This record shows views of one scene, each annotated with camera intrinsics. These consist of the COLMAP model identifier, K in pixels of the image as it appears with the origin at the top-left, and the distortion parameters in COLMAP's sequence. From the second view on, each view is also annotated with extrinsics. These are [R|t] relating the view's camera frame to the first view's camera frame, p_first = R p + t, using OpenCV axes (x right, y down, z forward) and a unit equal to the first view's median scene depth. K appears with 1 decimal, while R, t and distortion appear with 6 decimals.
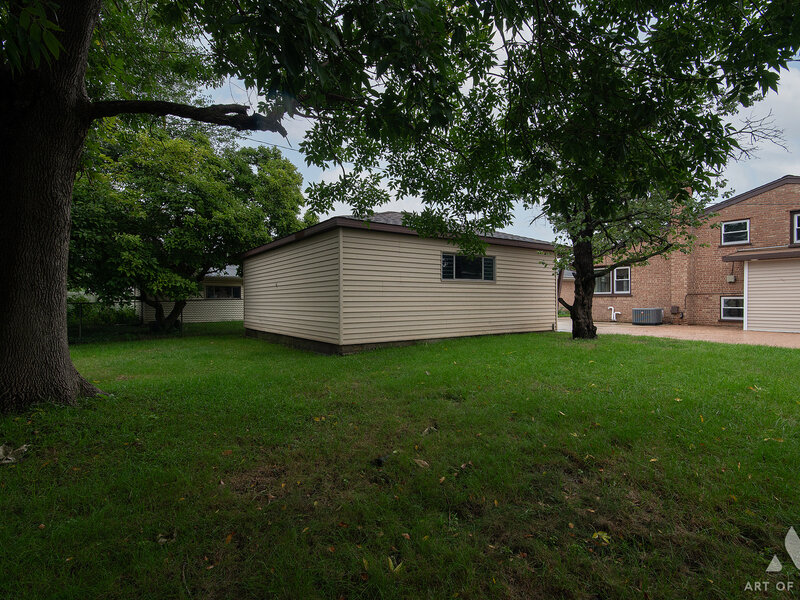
lens RADIAL K [[402.1, 0, 397.8], [0, 402.1, 302.1], [0, 0, 1]] dist [0.032728, -0.019933]
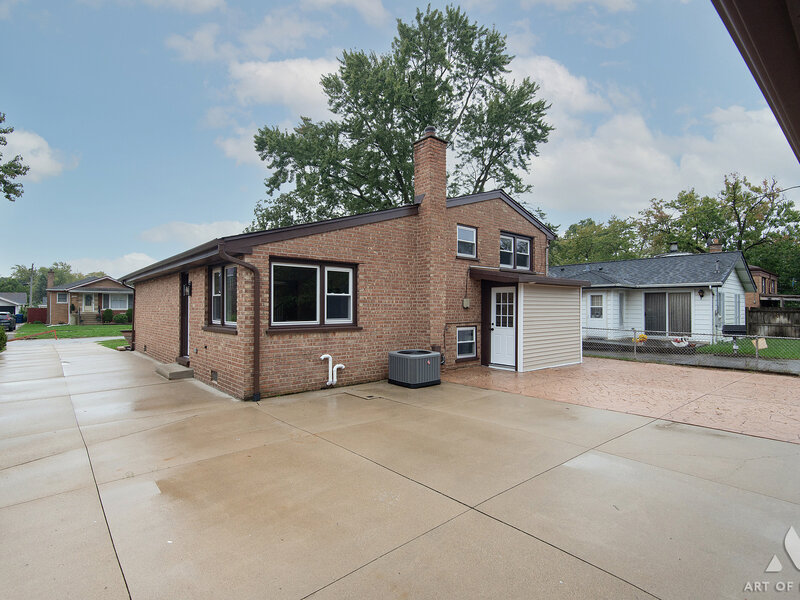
lens RADIAL K [[402.1, 0, 397.8], [0, 402.1, 302.1], [0, 0, 1]] dist [0.032728, -0.019933]
pose [[-0.084316, 0.014652, 0.996331, 0.079531], [0.000046, 0.999892, -0.014701, -0.039654], [-0.996439, -0.001193, -0.084308, 0.967654]]
